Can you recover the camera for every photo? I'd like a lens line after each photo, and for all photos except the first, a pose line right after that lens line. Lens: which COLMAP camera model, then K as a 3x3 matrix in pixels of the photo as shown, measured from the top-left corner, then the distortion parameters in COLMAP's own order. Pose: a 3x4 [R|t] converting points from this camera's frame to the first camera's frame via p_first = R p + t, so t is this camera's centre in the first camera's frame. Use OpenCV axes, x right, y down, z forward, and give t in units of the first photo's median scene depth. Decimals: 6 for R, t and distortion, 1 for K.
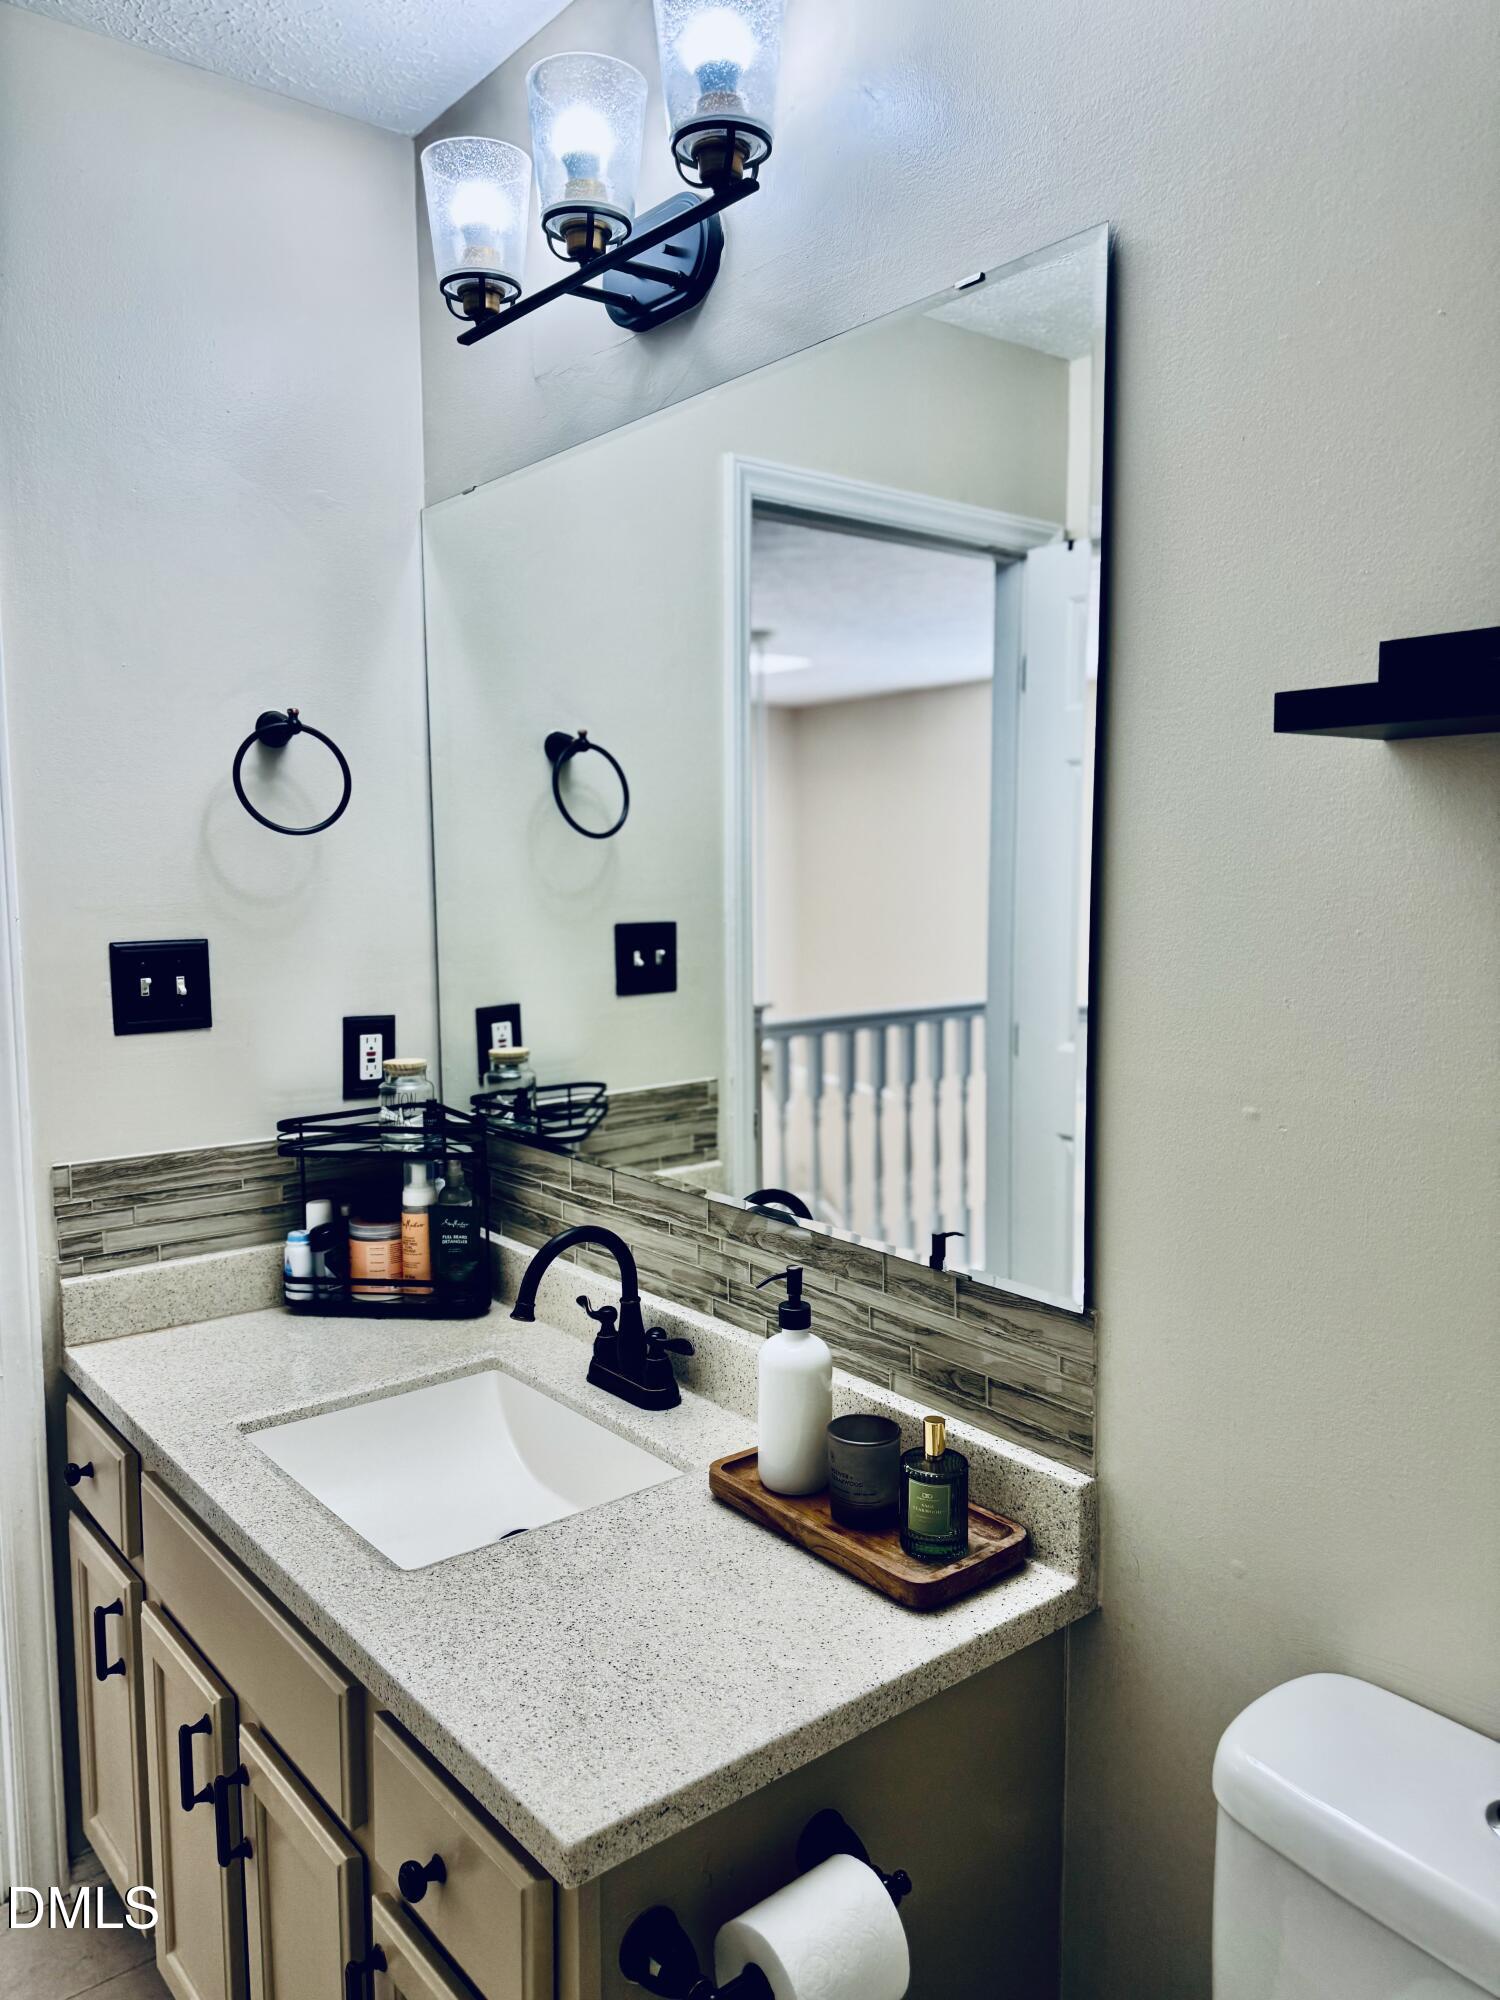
lens RADIAL K [[1410.7, 0, 750.0], [0, 1410.7, 1000.0], [0, 0, 1]] dist [0.009232, -0.001017]
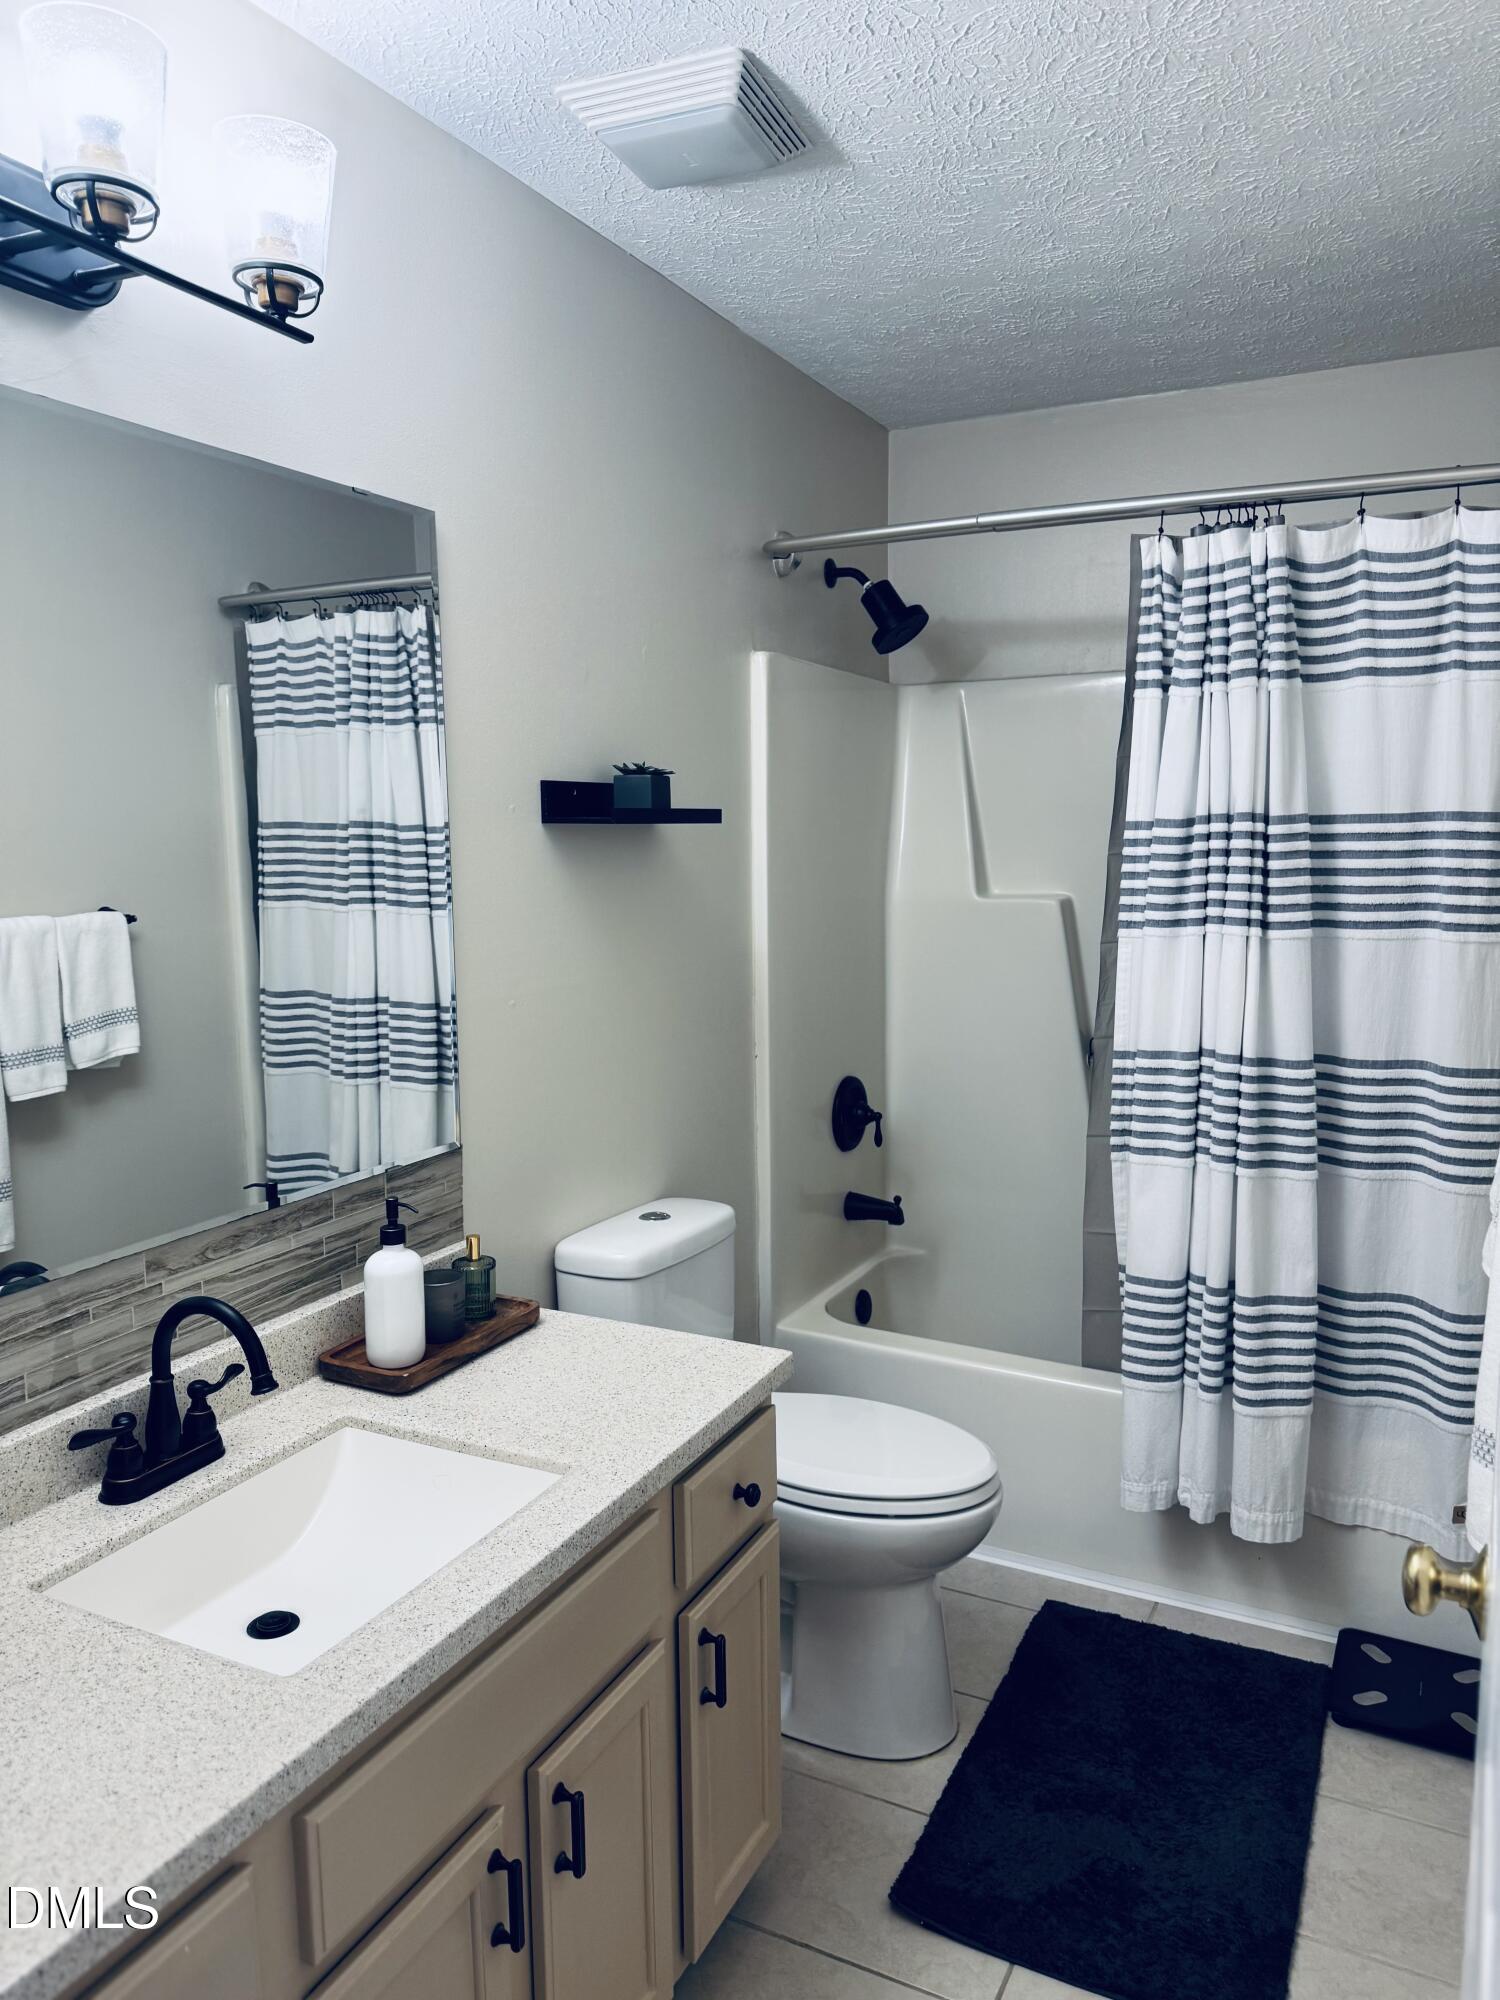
lens RADIAL K [[1410.7, 0, 750.0], [0, 1410.7, 1000.0], [0, 0, 1]] dist [0.009232, -0.001017]
pose [[-0.424467, -0.127308, 0.896449, -1.106592], [0.065873, 0.983100, 0.170805, -0.170459], [-0.903044, 0.131553, -0.408907, 1.075601]]
